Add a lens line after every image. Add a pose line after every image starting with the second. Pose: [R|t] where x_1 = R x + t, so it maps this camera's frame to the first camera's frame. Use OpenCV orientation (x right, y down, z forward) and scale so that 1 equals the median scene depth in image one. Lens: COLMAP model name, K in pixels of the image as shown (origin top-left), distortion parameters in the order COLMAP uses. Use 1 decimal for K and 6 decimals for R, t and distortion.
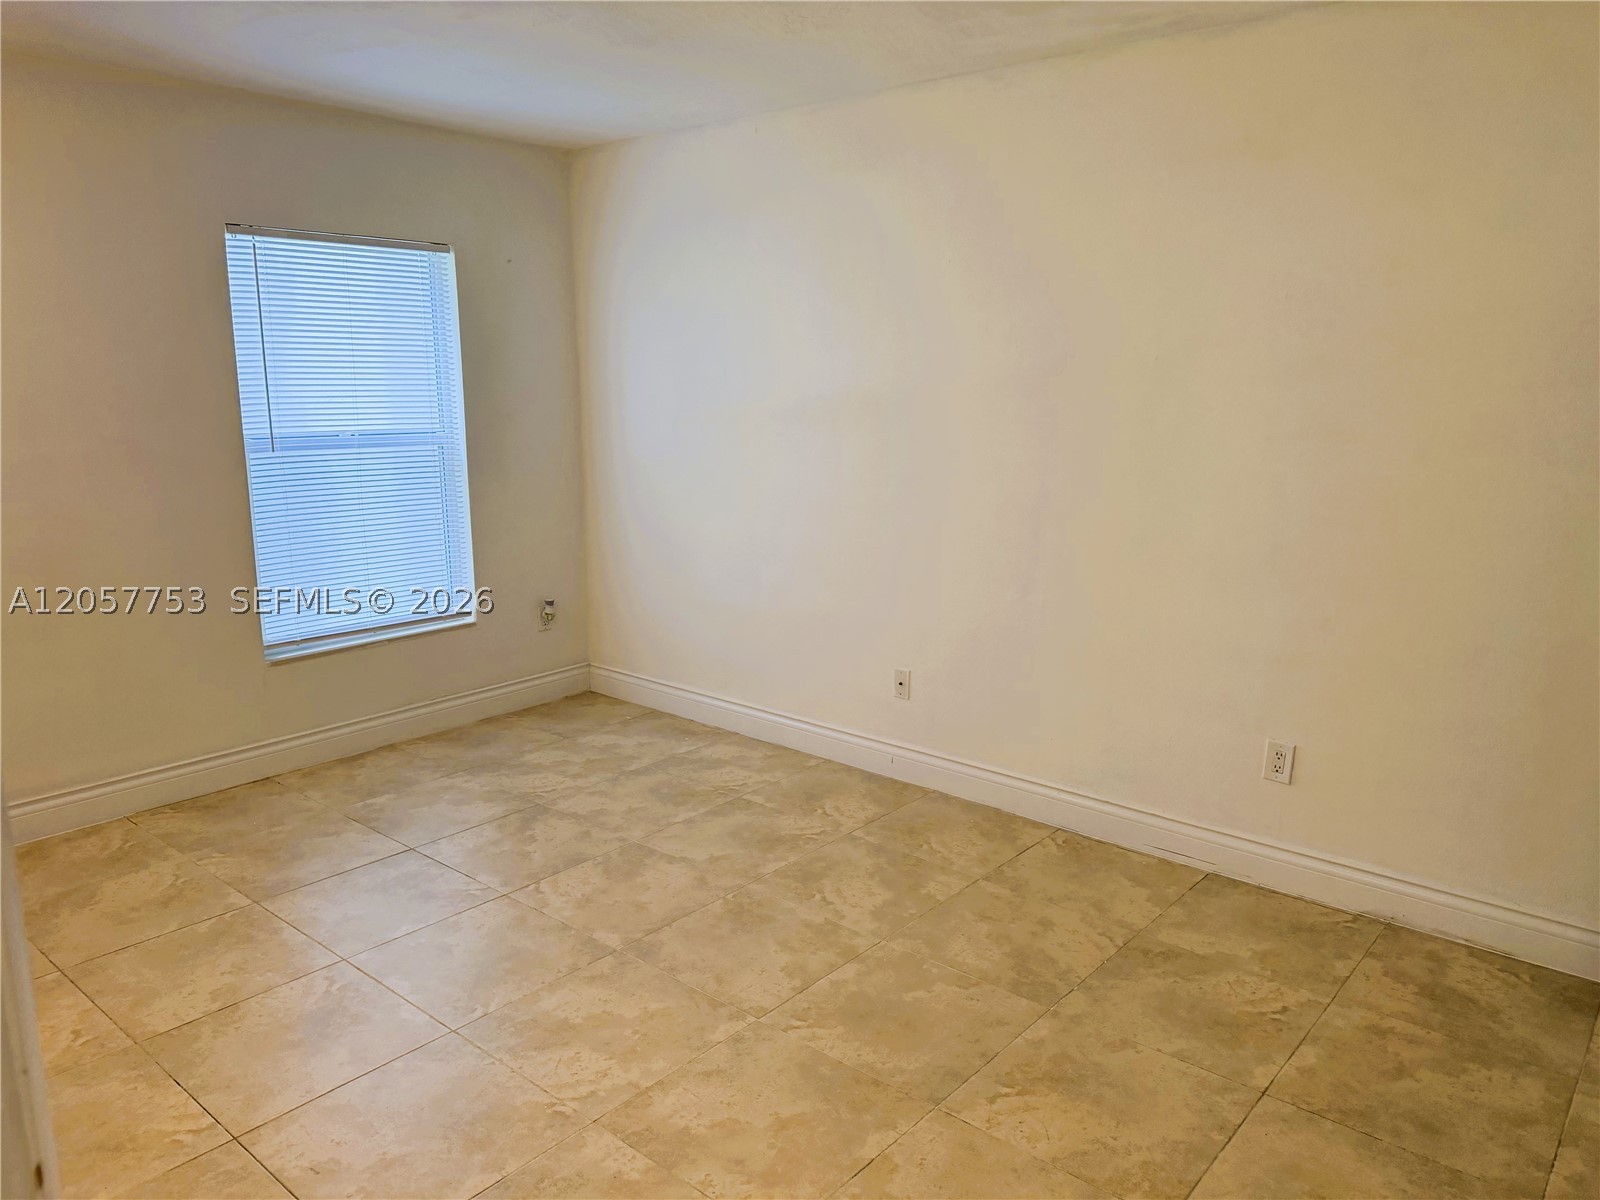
lens RADIAL K [[1123.2, 0, 787.9], [0, 1123.2, 599.7], [0, 0, 1]] dist [0.150769, -0.236602]
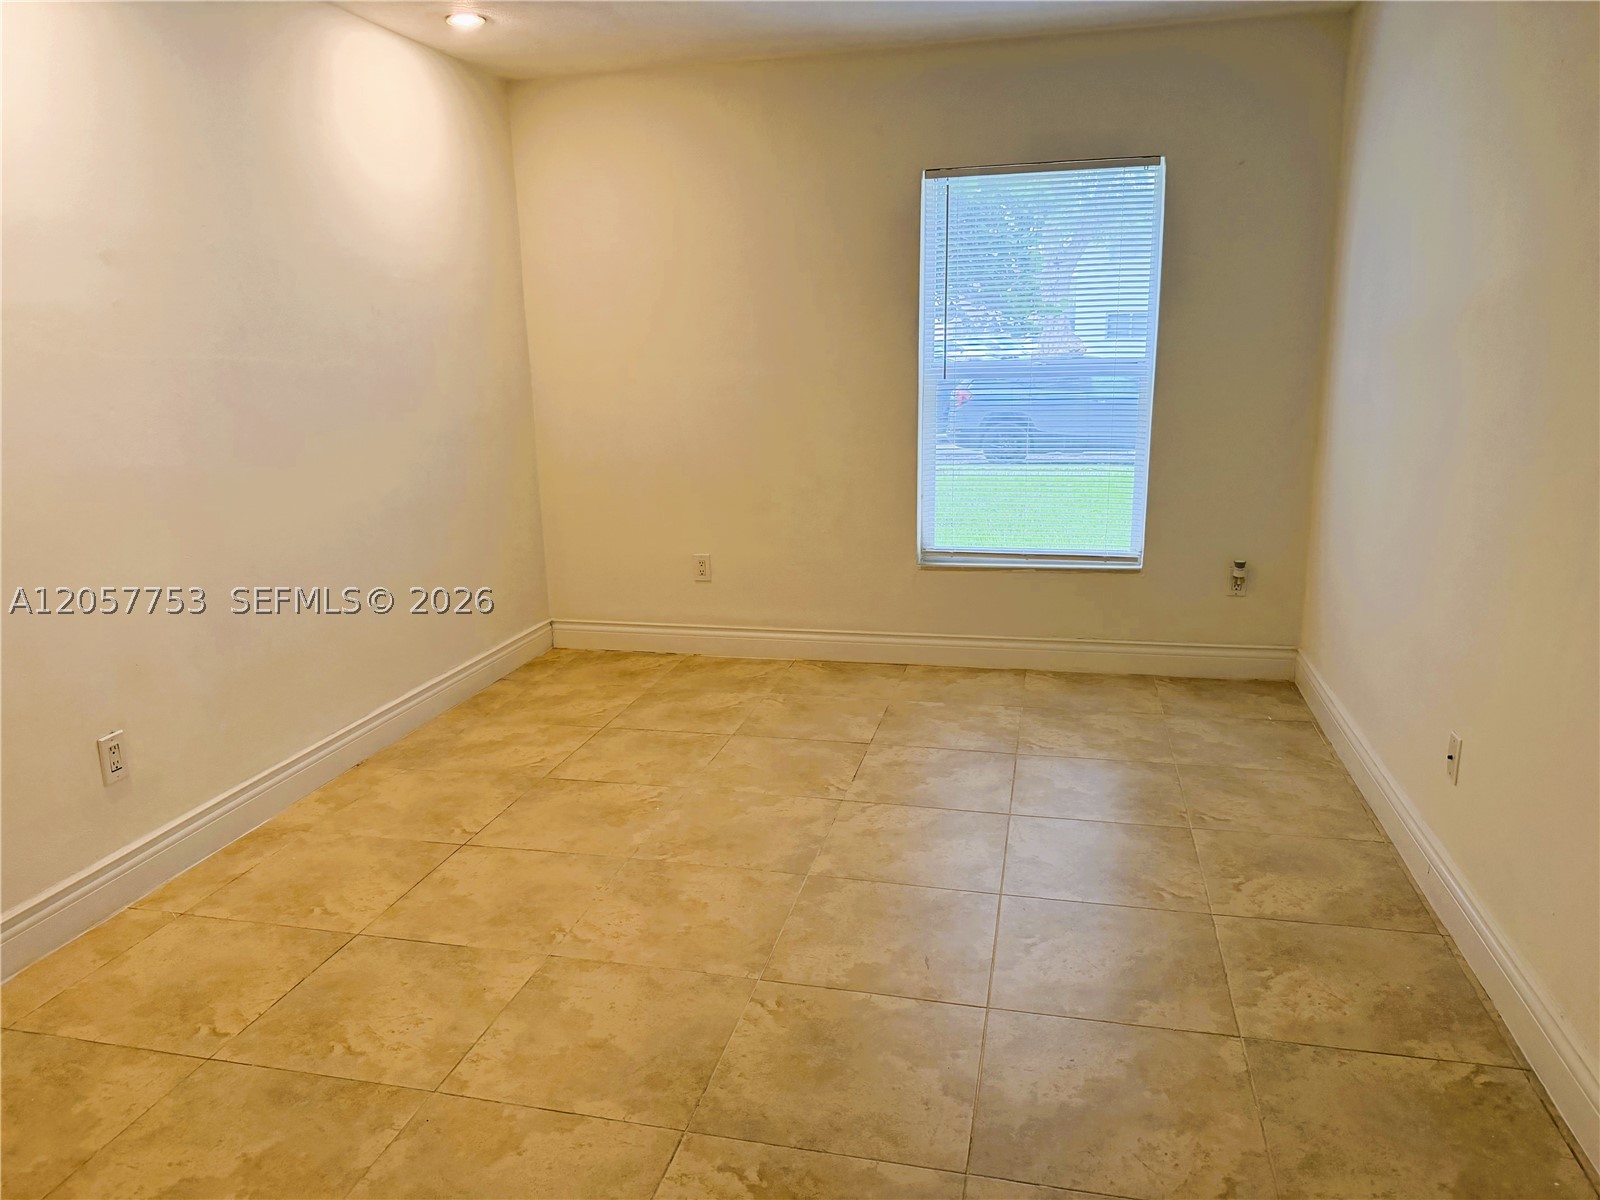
lens RADIAL K [[1123.2, 0, 787.9], [0, 1123.2, 599.7], [0, 0, 1]] dist [0.150769, -0.236602]
pose [[0.462008, 0.189197, -0.866460, 0.457013], [-0.153727, 0.979275, 0.131862, -0.039124], [0.873451, 0.072277, 0.481518, 0.343313]]
